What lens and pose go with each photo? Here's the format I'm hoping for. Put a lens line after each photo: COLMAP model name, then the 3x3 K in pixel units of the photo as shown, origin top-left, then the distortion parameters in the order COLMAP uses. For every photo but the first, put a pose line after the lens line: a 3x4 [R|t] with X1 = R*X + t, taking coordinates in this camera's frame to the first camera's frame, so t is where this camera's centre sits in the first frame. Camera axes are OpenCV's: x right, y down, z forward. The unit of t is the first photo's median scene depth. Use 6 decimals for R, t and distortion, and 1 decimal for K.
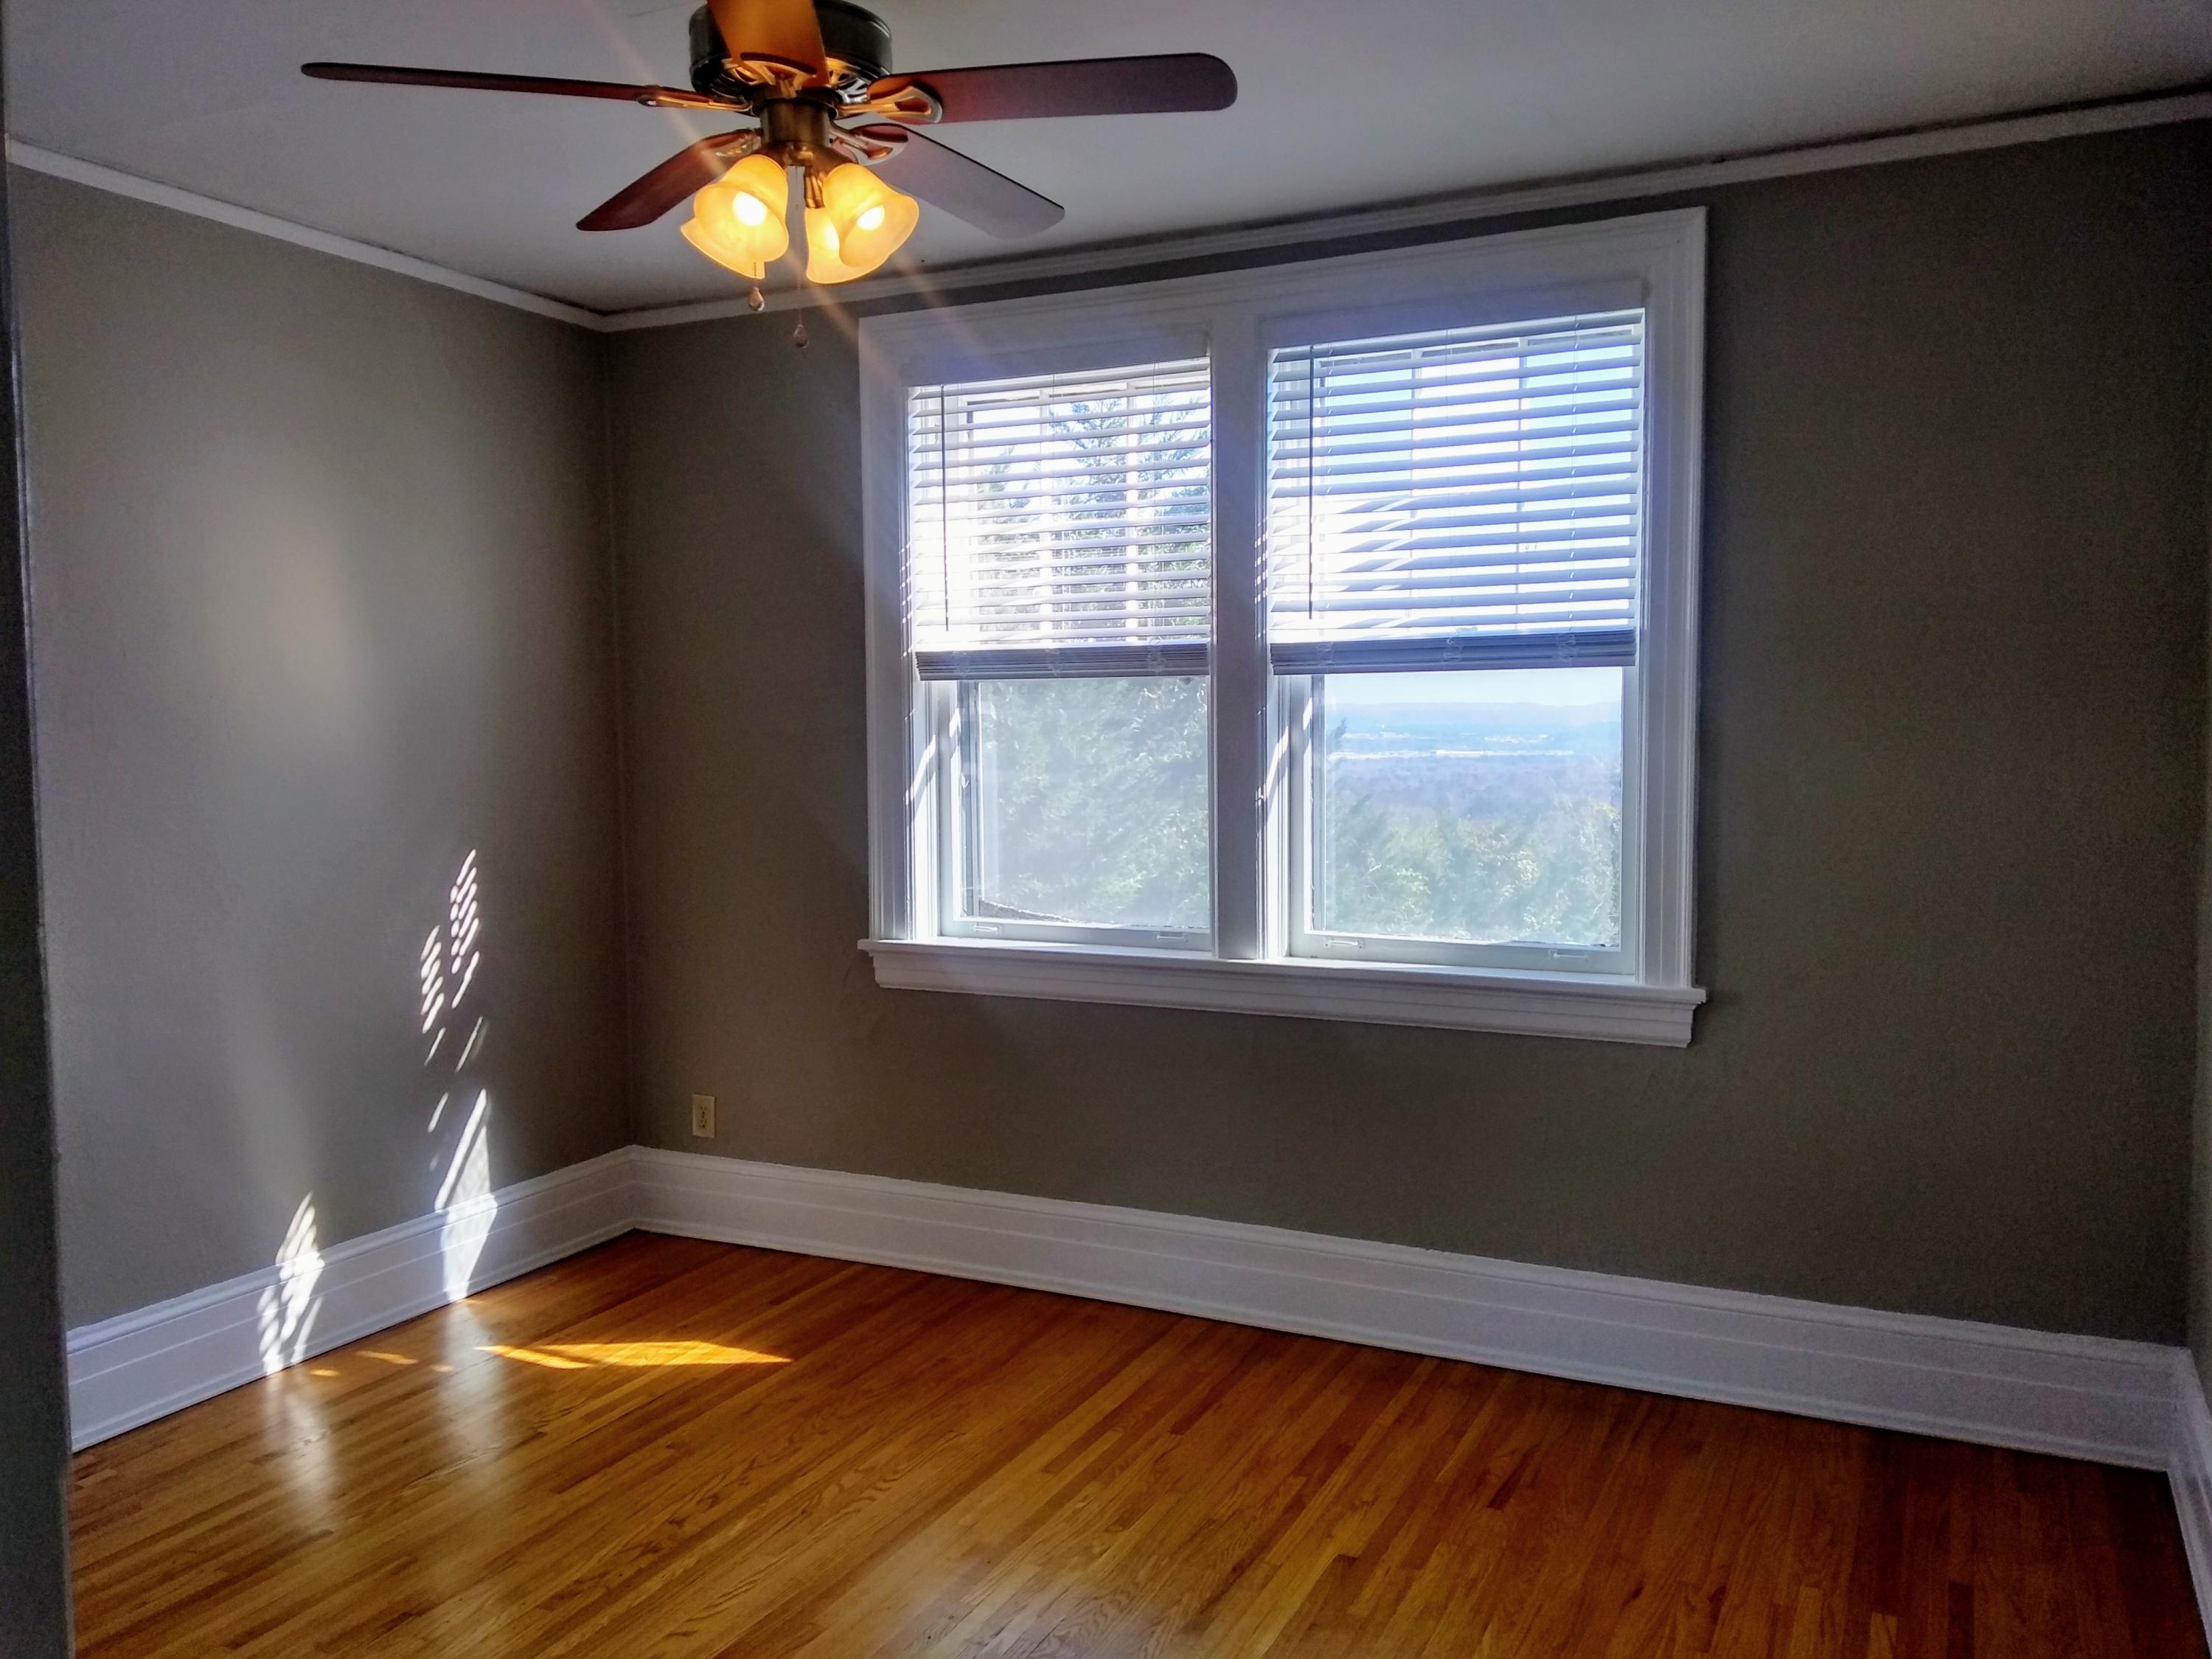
lens RADIAL K [[1676.2, 0, 1106.0], [0, 1676.2, 829.5], [0, 0, 1]] dist [0.046659, -0.002076]
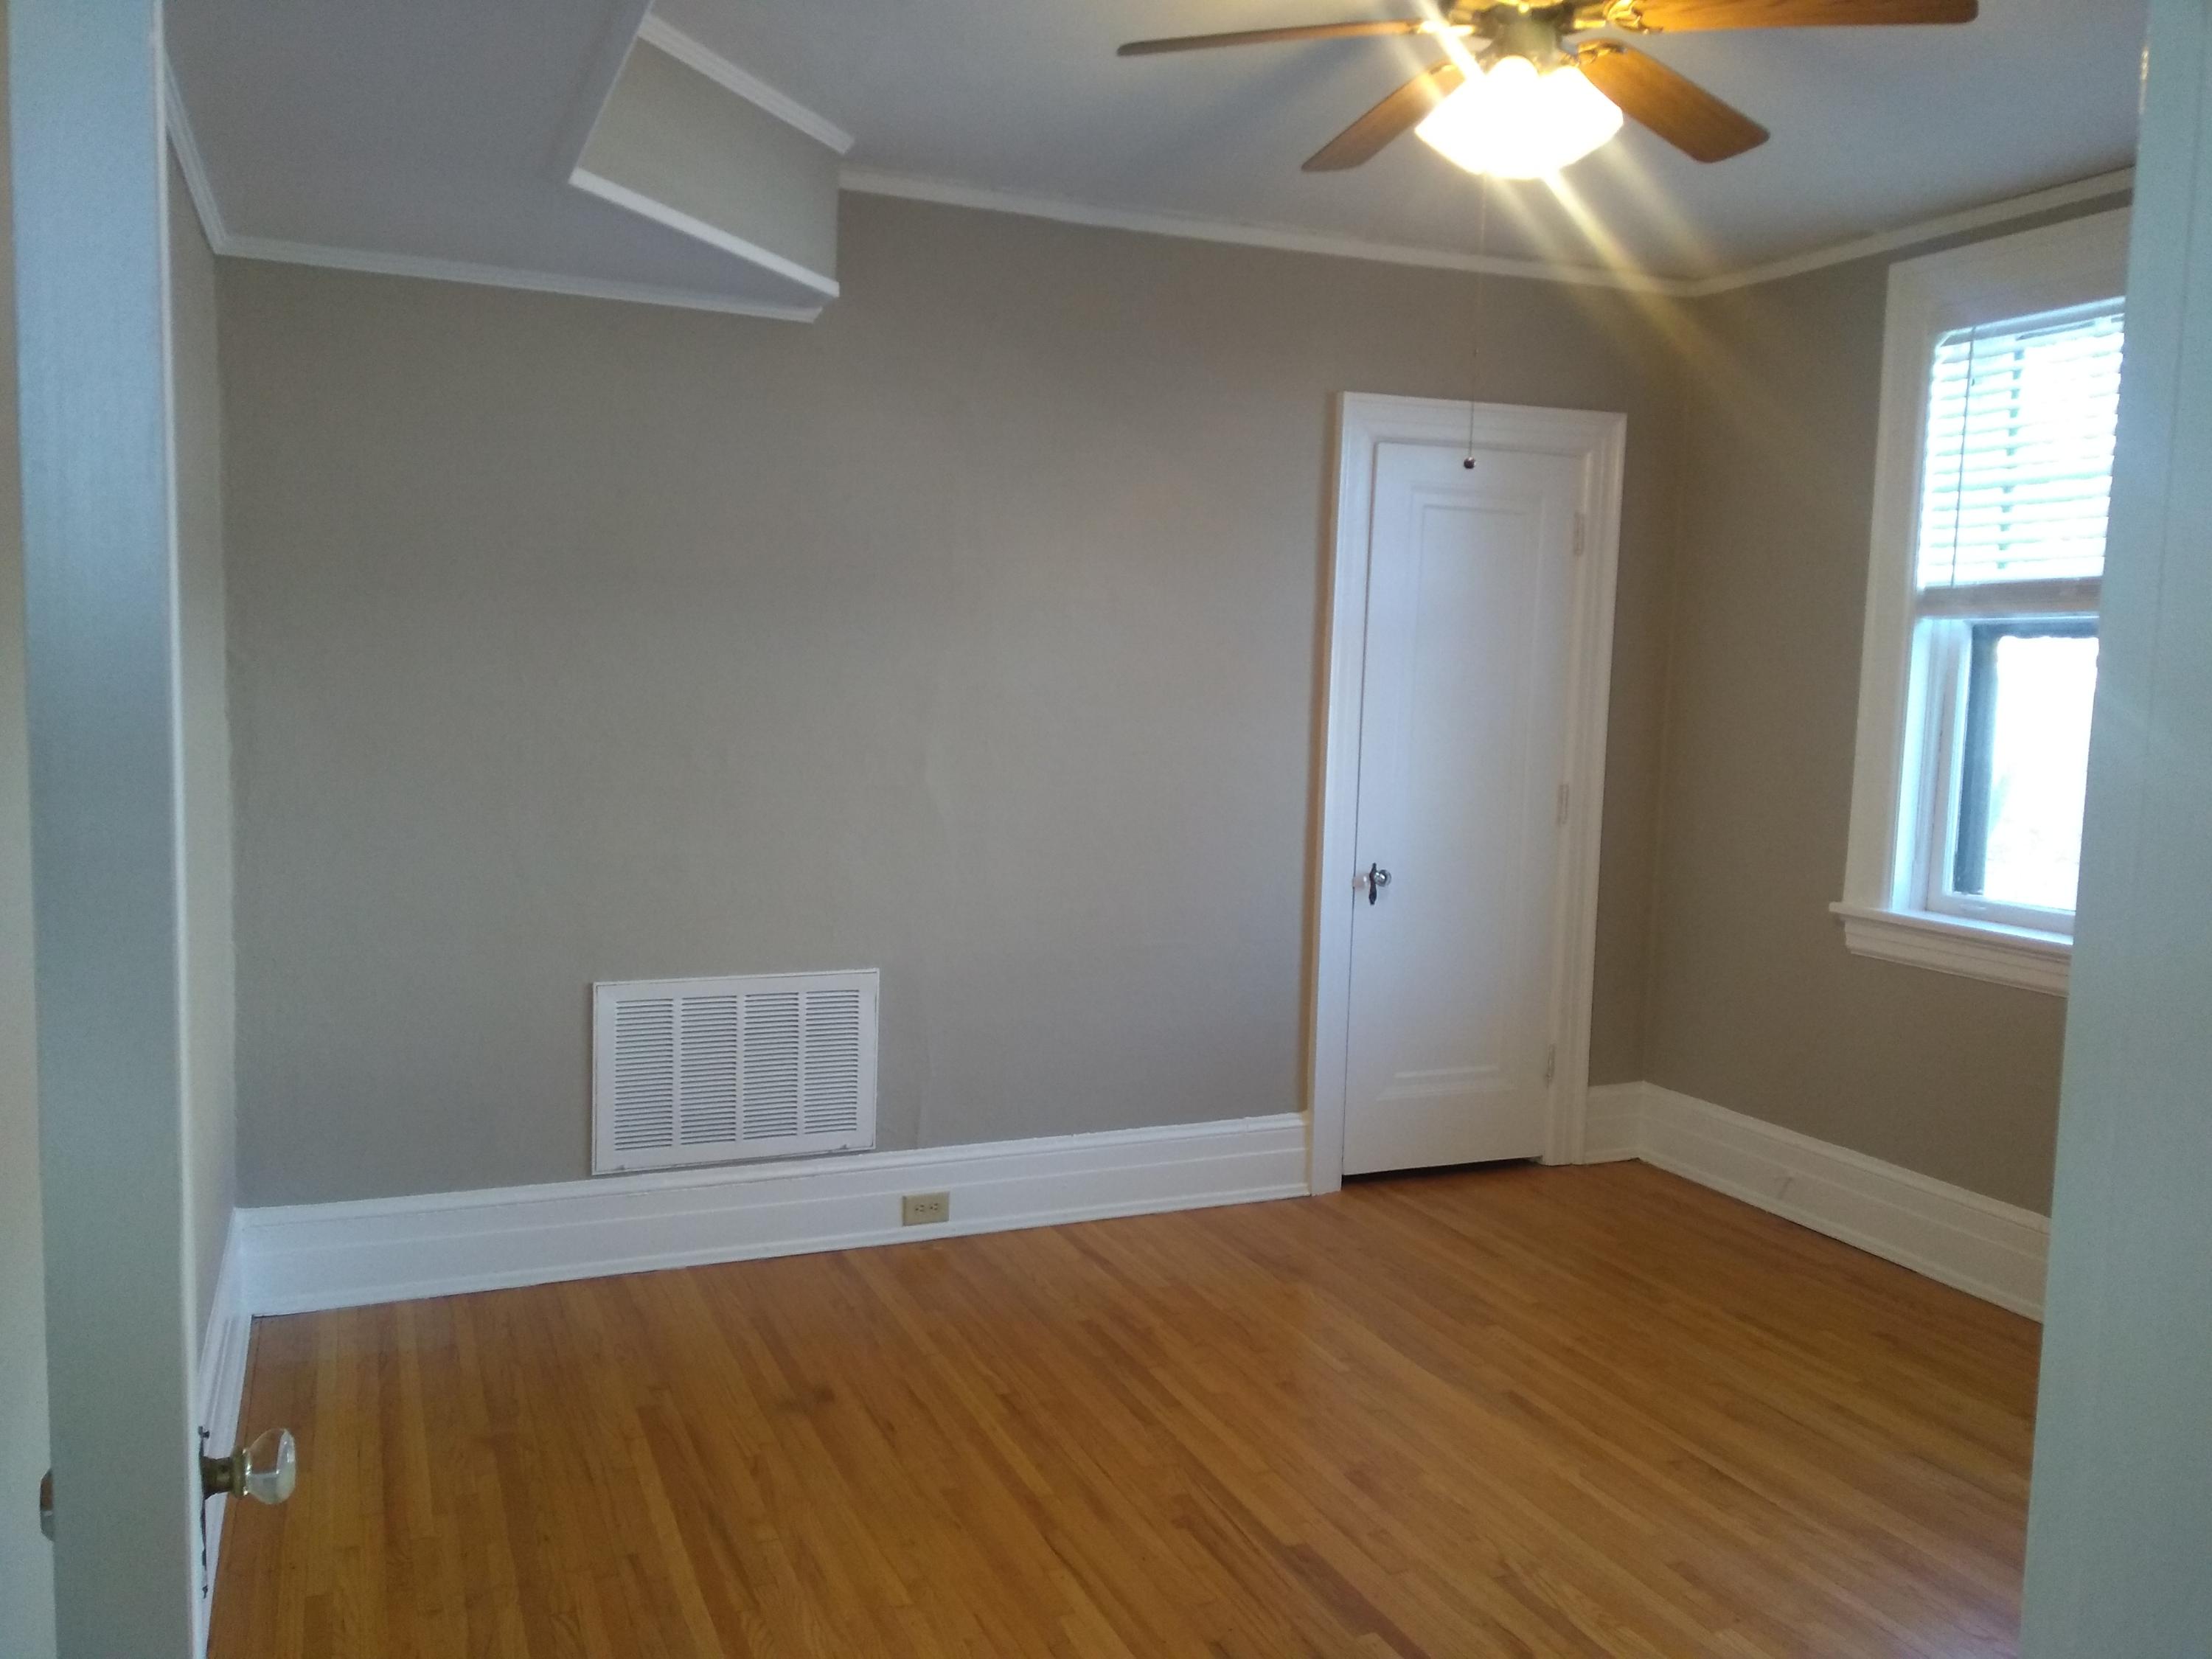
lens RADIAL K [[1829.4, 0, 1106.0], [0, 1829.4, 829.5], [0, 0, 1]] dist [0.102796, 0.000175]
pose [[0.752179, 0.093482, -0.652295, 0.250413], [-0.081891, 0.995473, 0.048232, 0.005317], [0.653851, 0.017138, 0.756429, -0.114029]]
